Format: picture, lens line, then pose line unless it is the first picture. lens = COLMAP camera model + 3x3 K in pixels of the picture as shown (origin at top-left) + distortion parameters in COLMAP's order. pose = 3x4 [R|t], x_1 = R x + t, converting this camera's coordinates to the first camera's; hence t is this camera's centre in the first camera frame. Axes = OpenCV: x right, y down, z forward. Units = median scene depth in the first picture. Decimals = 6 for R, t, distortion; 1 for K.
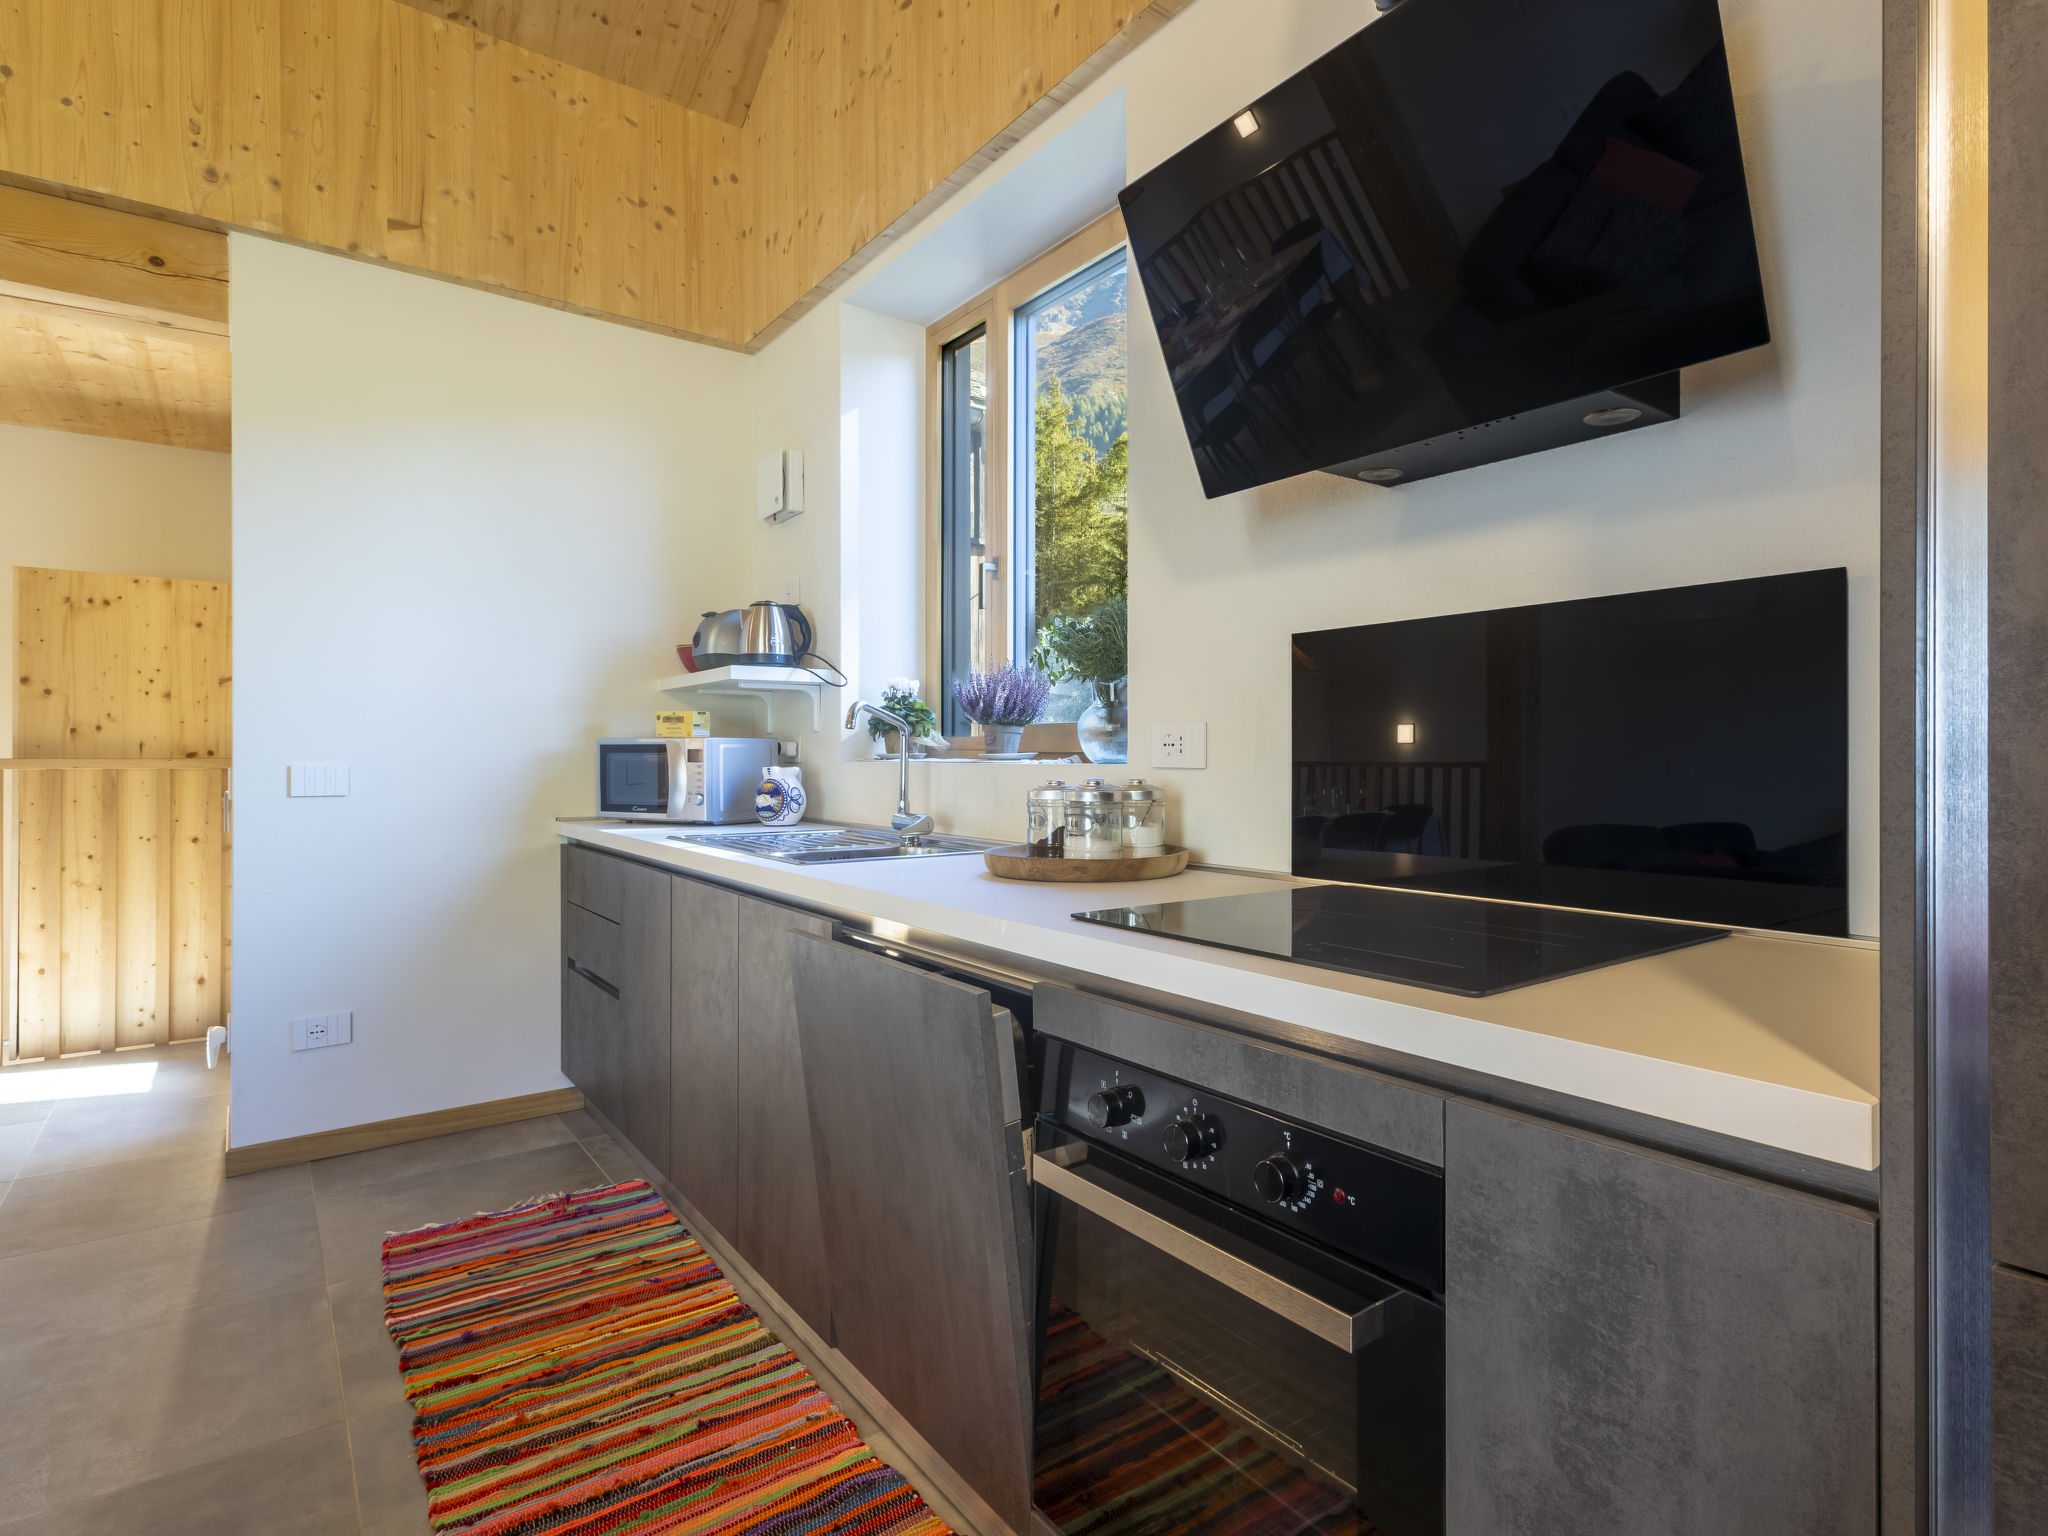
lens RADIAL K [[1086.1, 0, 1099.3], [0, 1086.1, 764.6], [0, 0, 1]] dist [-0.001176, -0.002169]
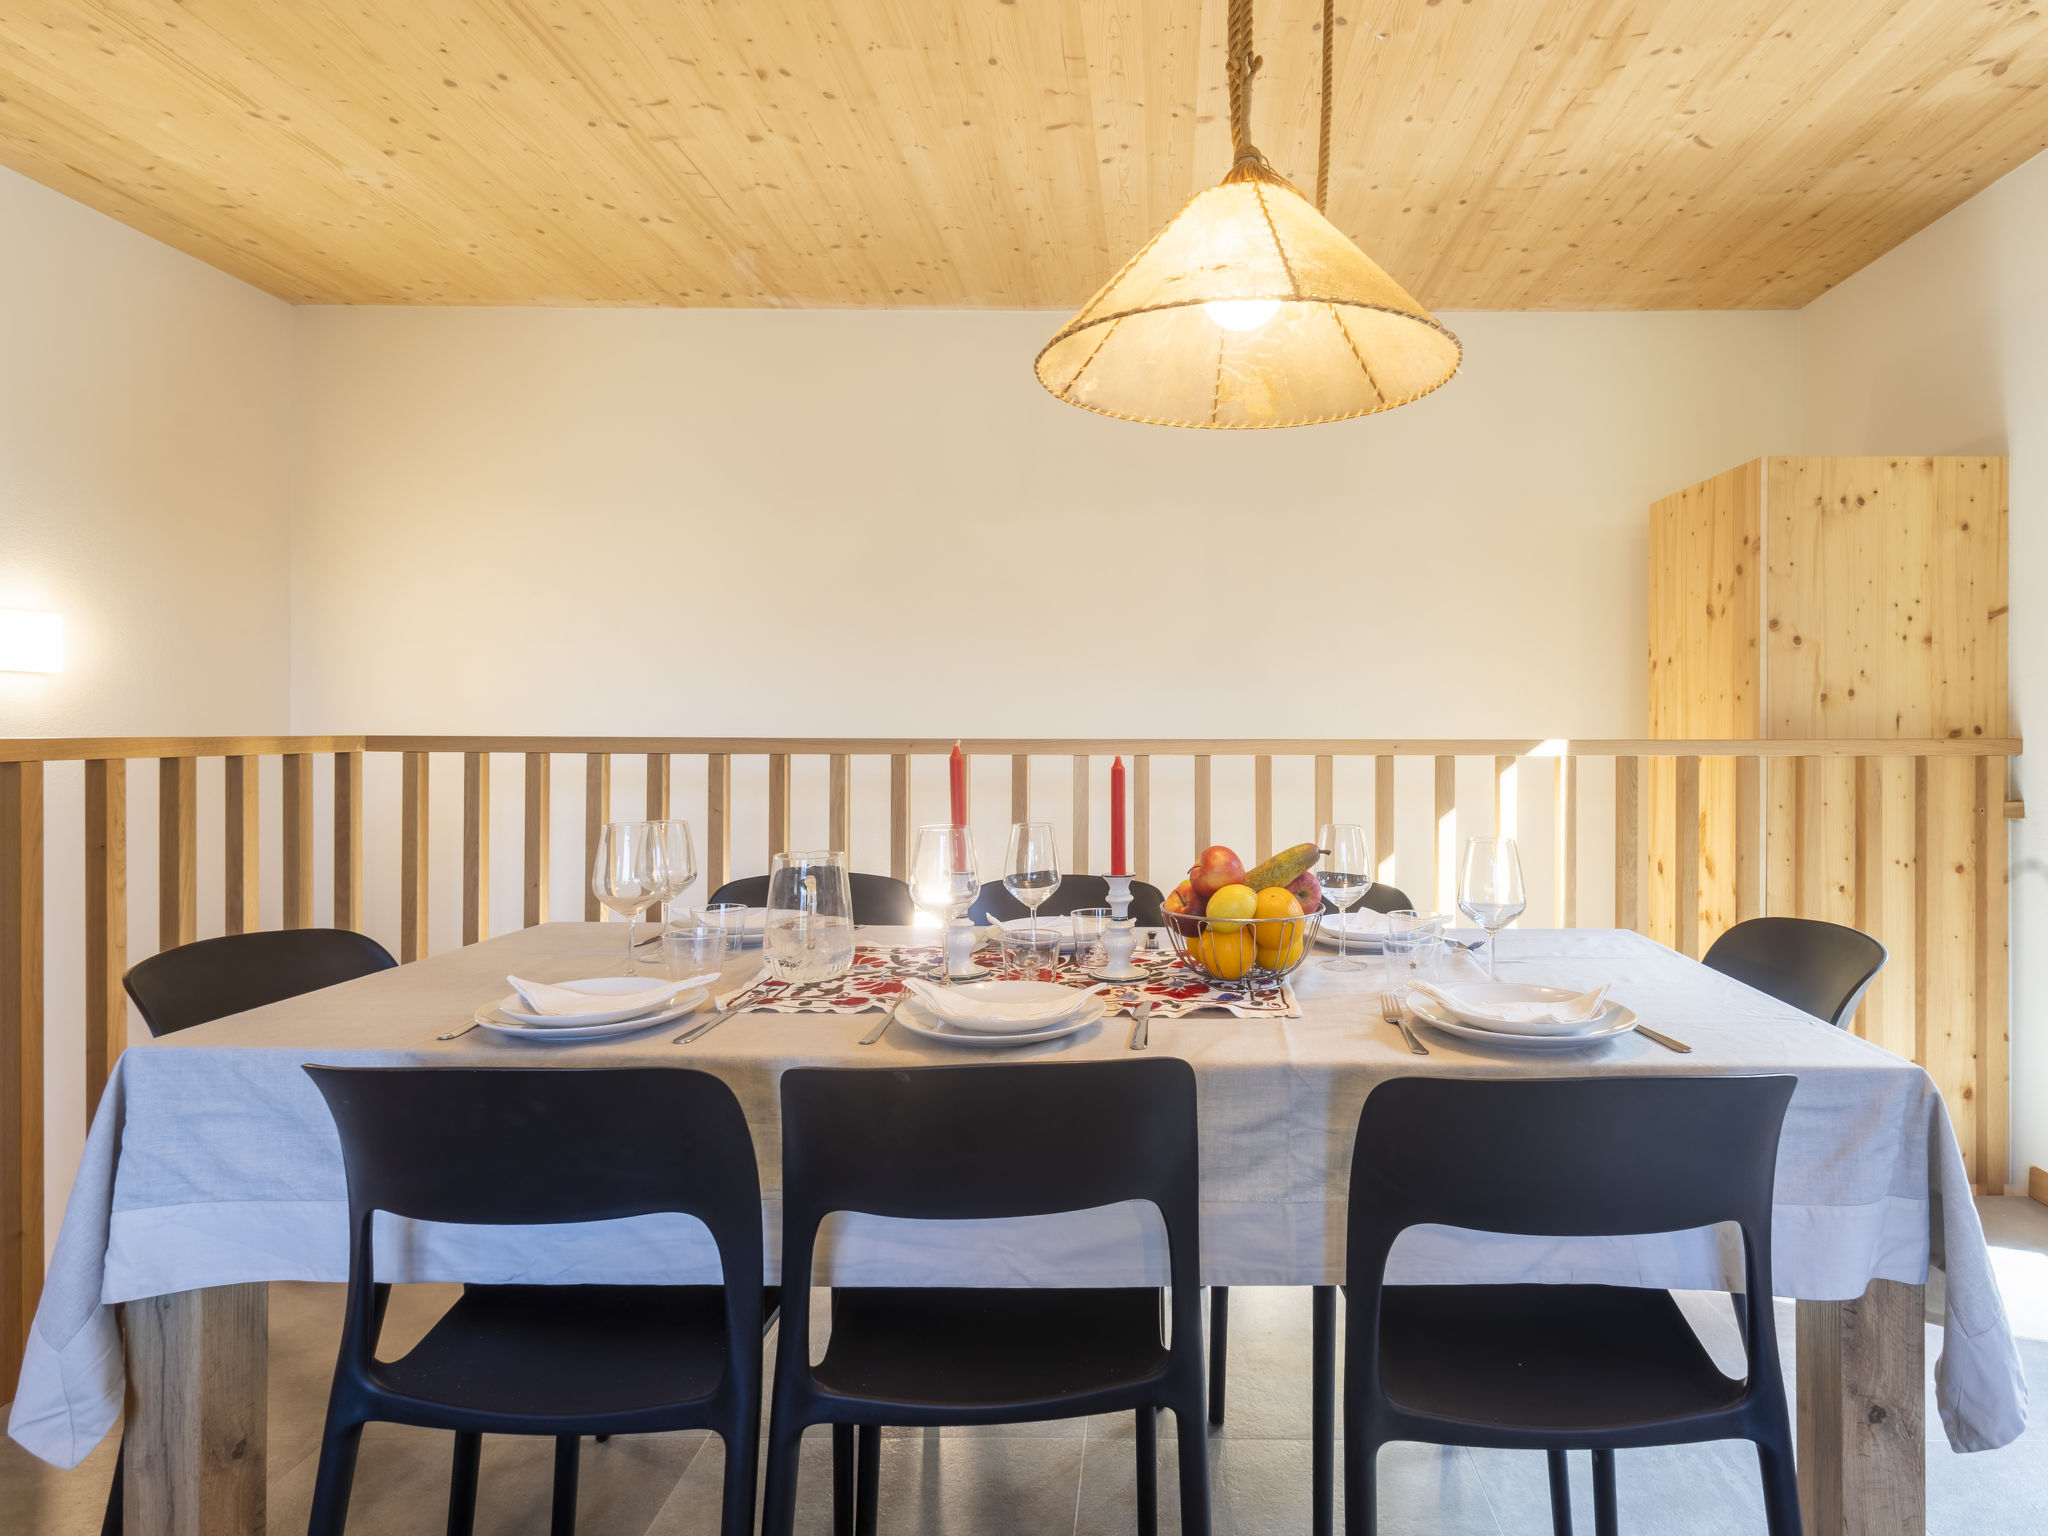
lens RADIAL K [[1084.4, 0, 1076.9], [0, 1084.4, 726.2], [0, 0, 1]] dist [0.003801, 0.000141]
pose [[0.744269, -0.006299, -0.667850, -0.805932], [-0.001490, 0.999937, -0.011093, -0.005389], [0.667878, 0.009251, 0.744213, 0.190303]]
